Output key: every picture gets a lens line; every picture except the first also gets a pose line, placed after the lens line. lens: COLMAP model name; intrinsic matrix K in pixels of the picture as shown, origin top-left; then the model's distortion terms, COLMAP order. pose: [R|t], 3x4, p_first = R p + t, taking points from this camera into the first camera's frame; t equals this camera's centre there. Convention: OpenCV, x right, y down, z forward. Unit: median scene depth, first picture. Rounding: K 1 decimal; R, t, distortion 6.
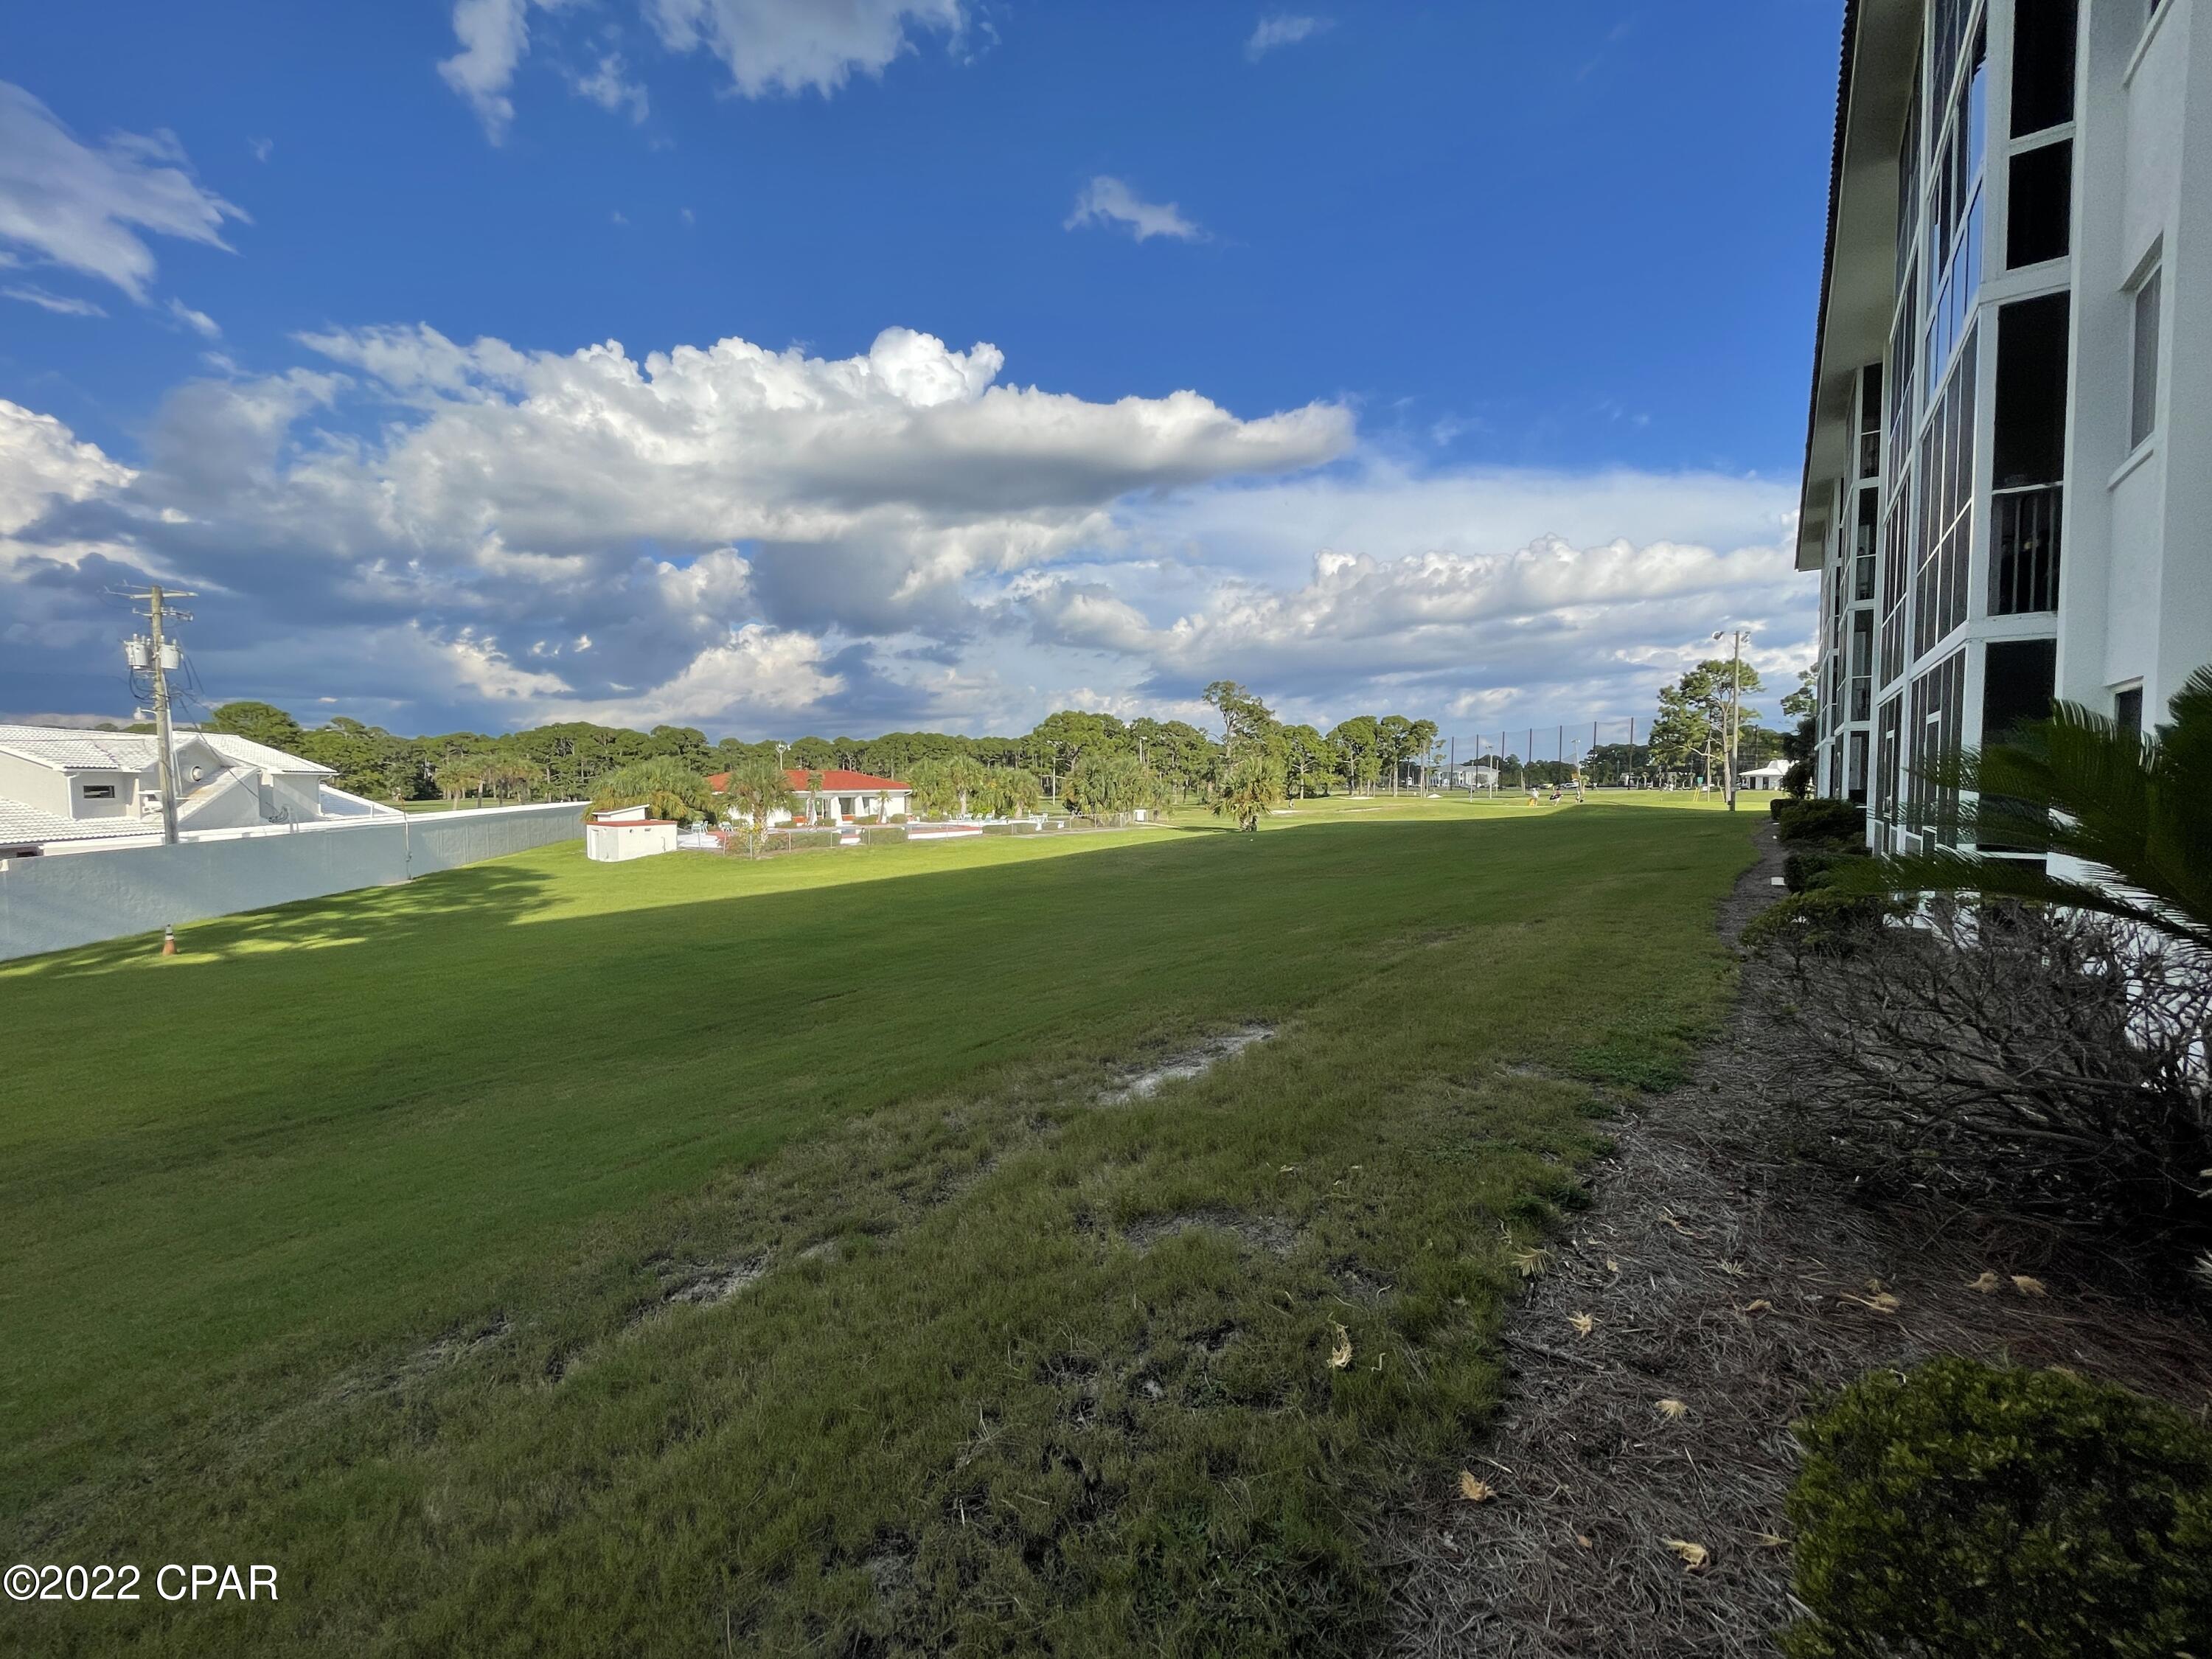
lens RADIAL K [[898.0, 0, 1104.2], [0, 898.0, 825.7], [0, 0, 1]] dist [-0.001549, 0.001635]
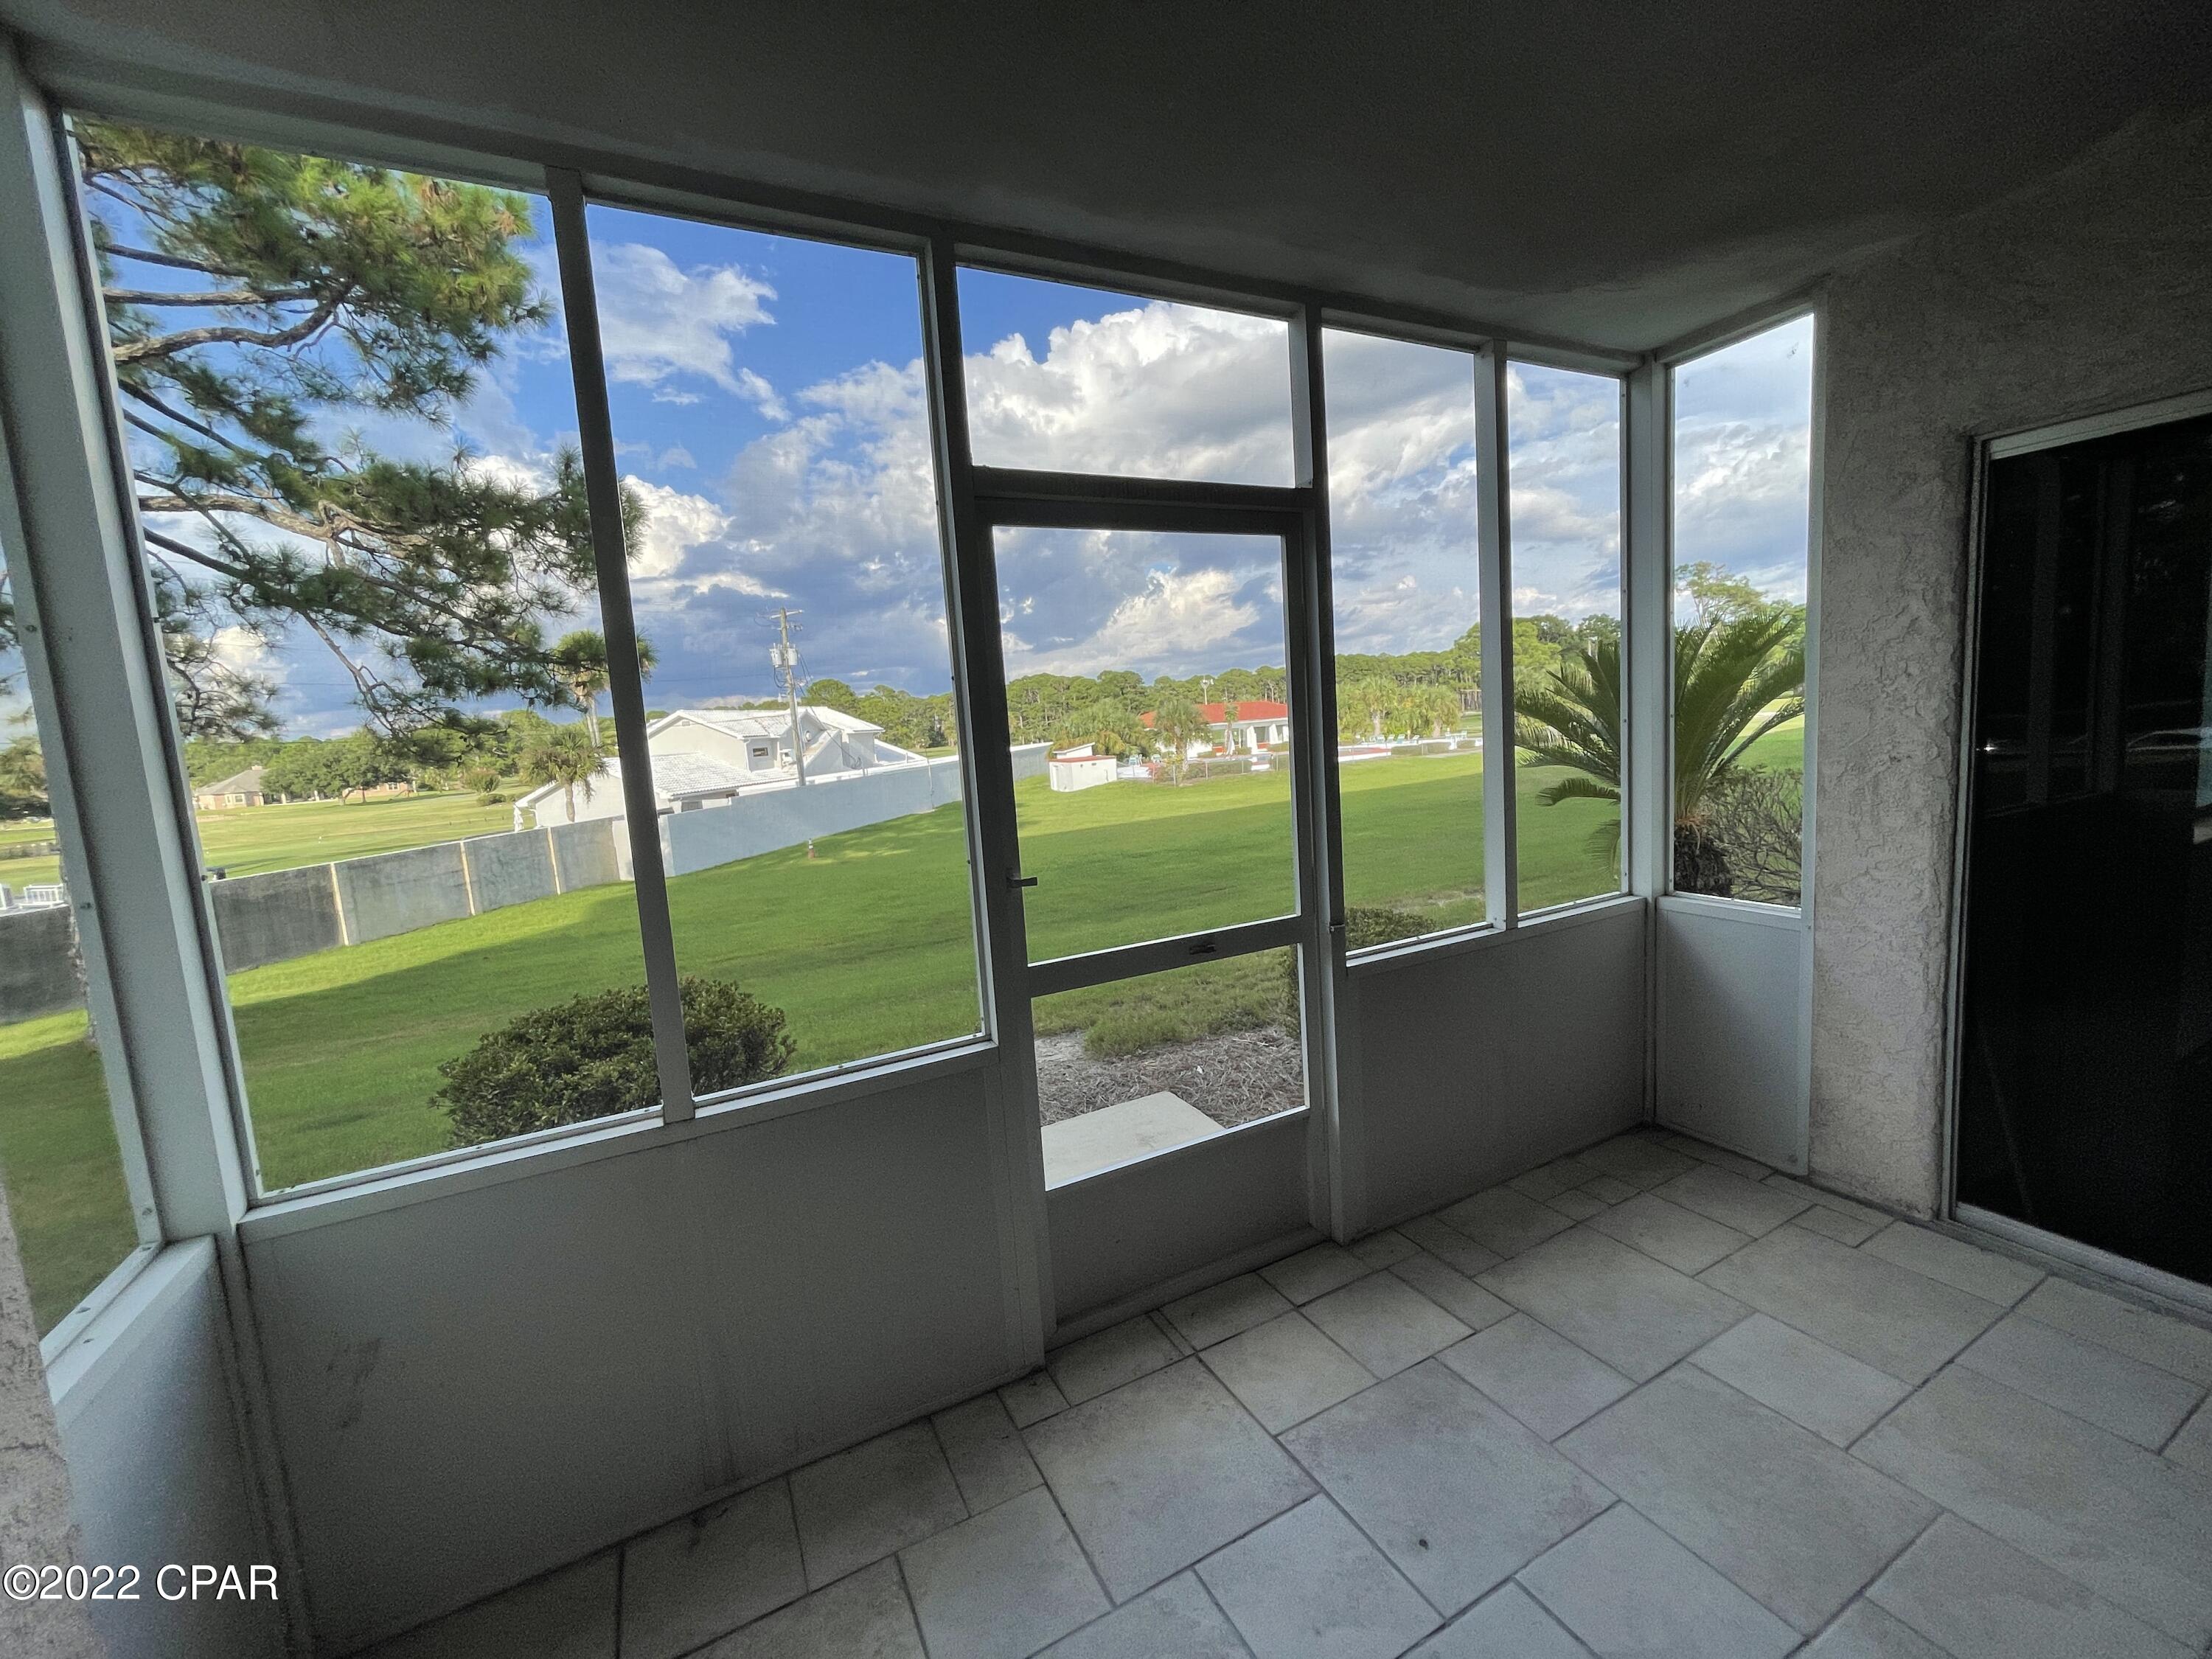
lens RADIAL K [[898.0, 0, 1102.6], [0, 898.0, 830.5], [0, 0, 1]] dist [-0.001549, 0.001635]
pose [[0.892211, -0.004518, -0.451597, 0.029081], [0.044135, 0.996036, 0.077232, 0.000869], [0.449457, -0.088839, 0.888873, -0.043096]]
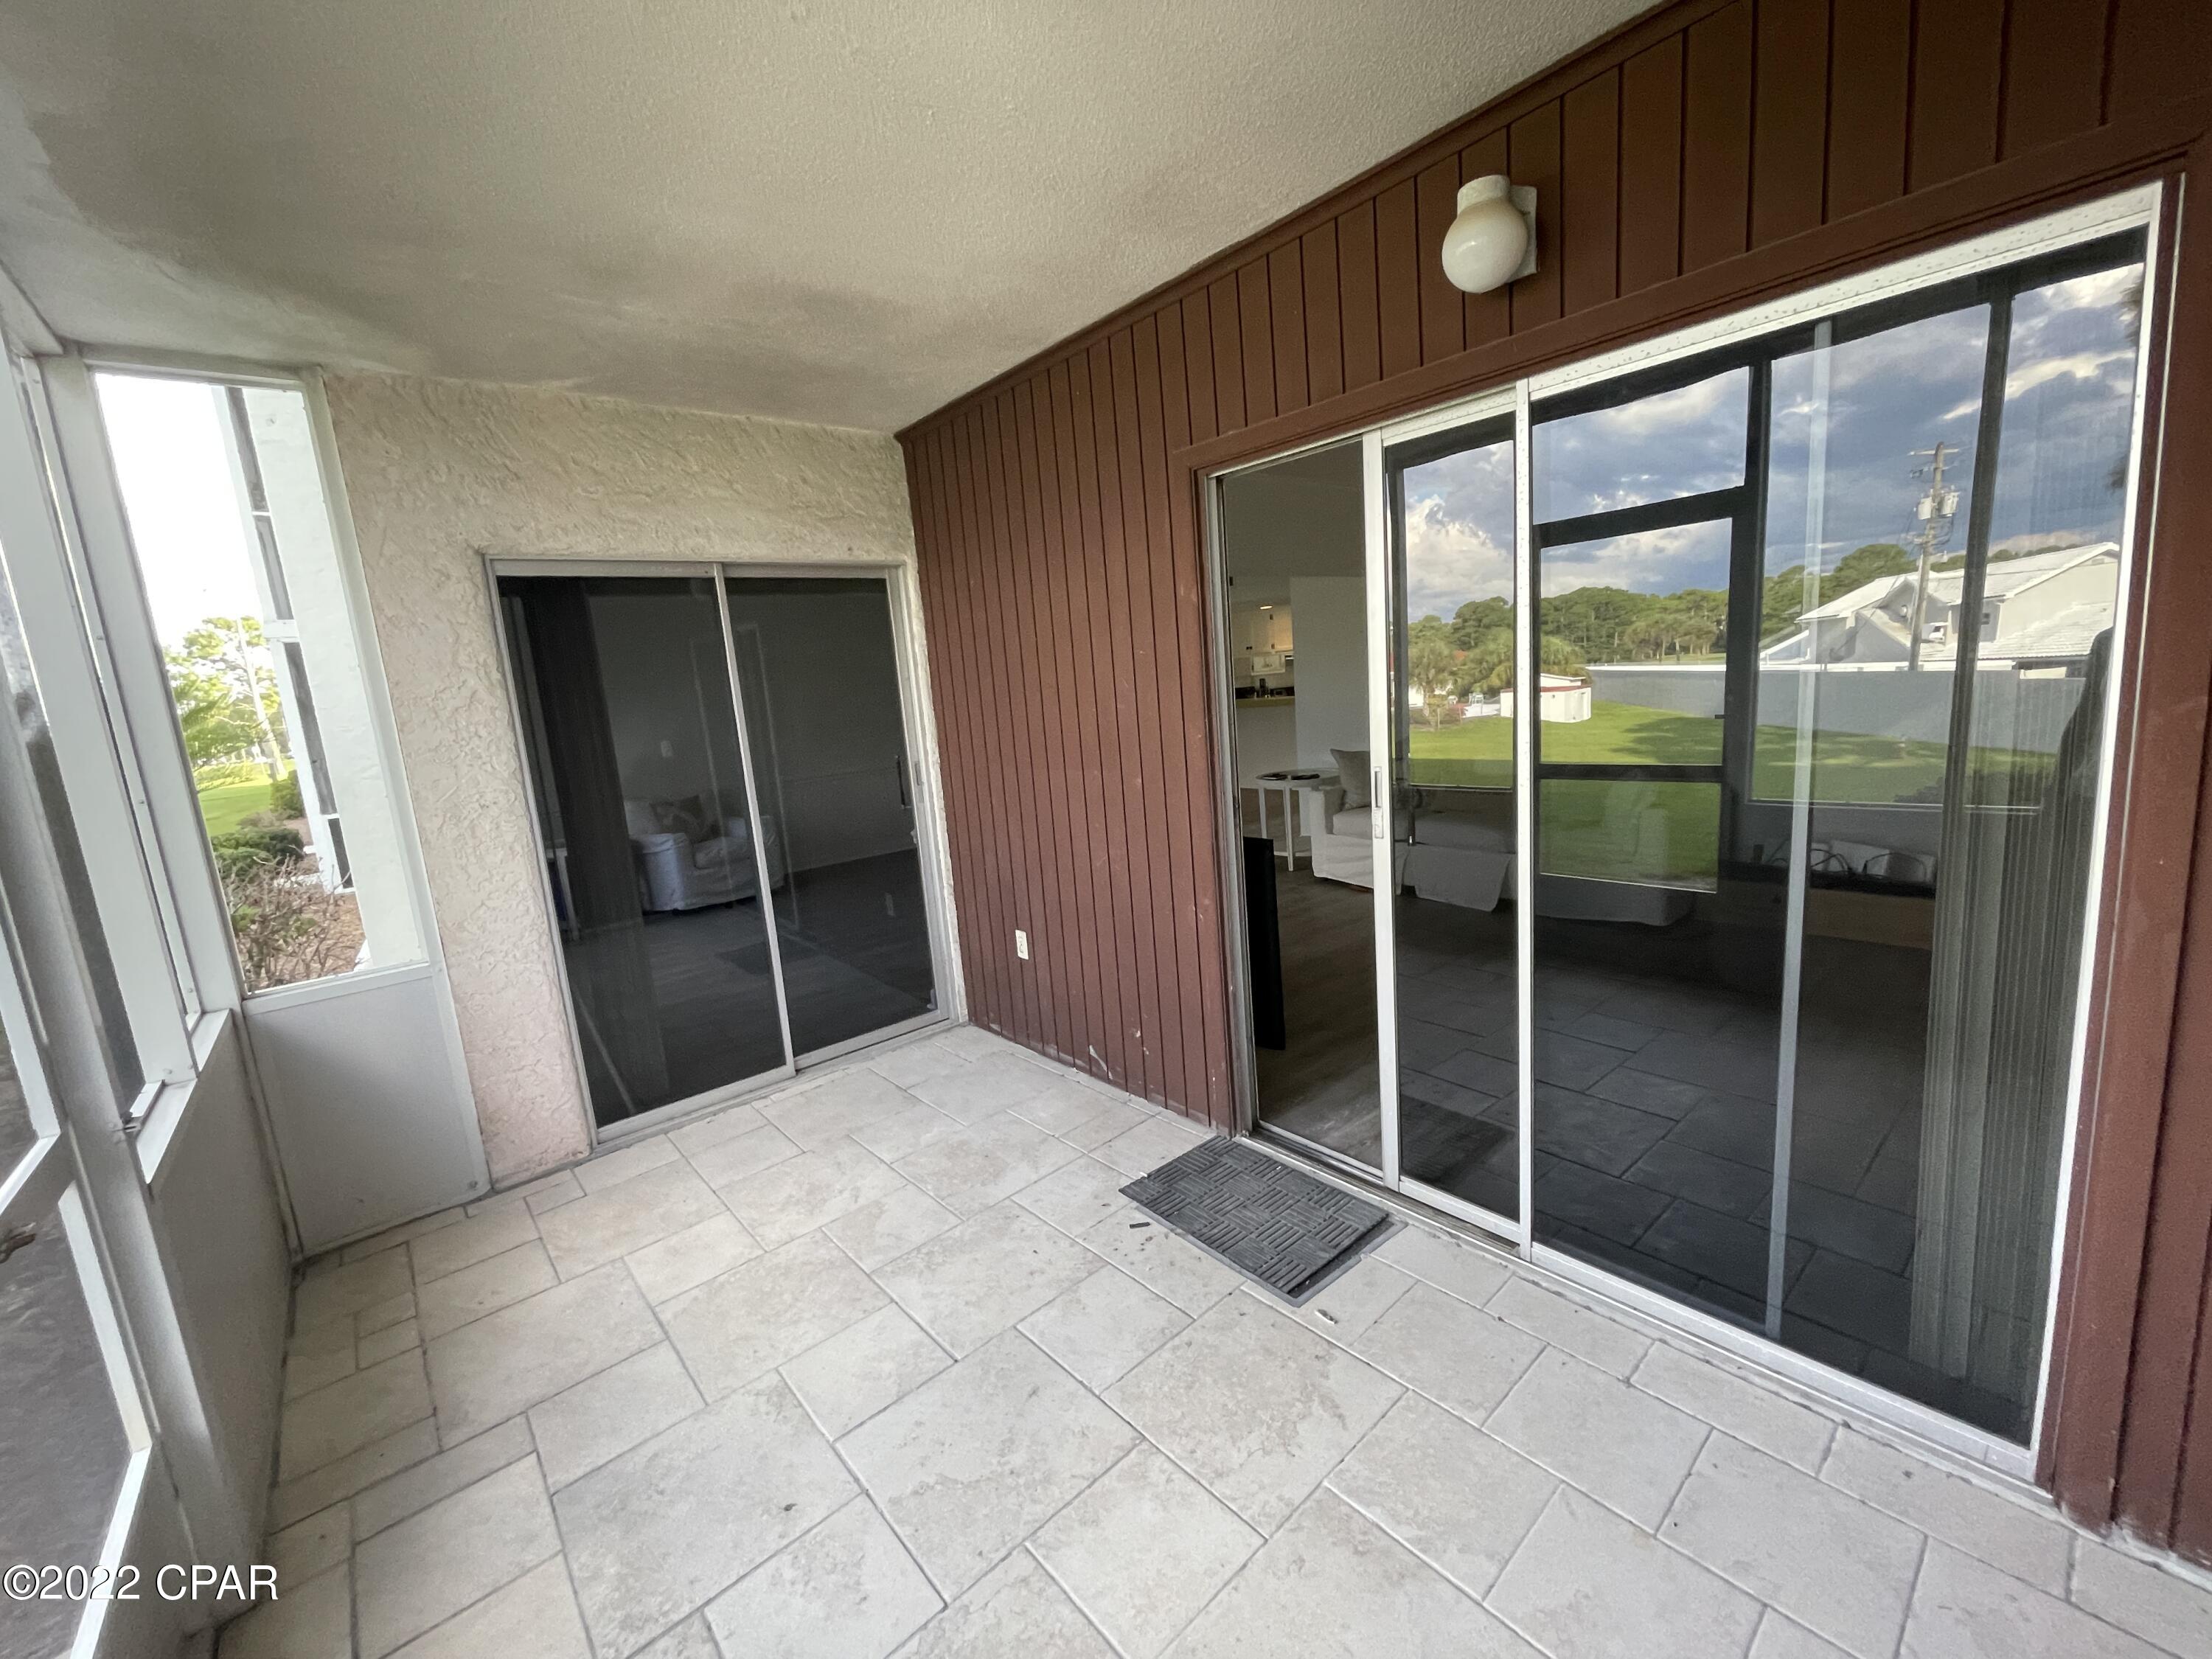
lens RADIAL K [[898.0, 0, 1110.8], [0, 898.0, 826.0], [0, 0, 1]] dist [-0.001549, 0.001635]
pose [[0.216904, -0.174537, 0.960463, -1.058313], [0.122951, 0.980936, 0.150491, -0.024180], [-0.968419, 0.085448, 0.234228, 0.295200]]
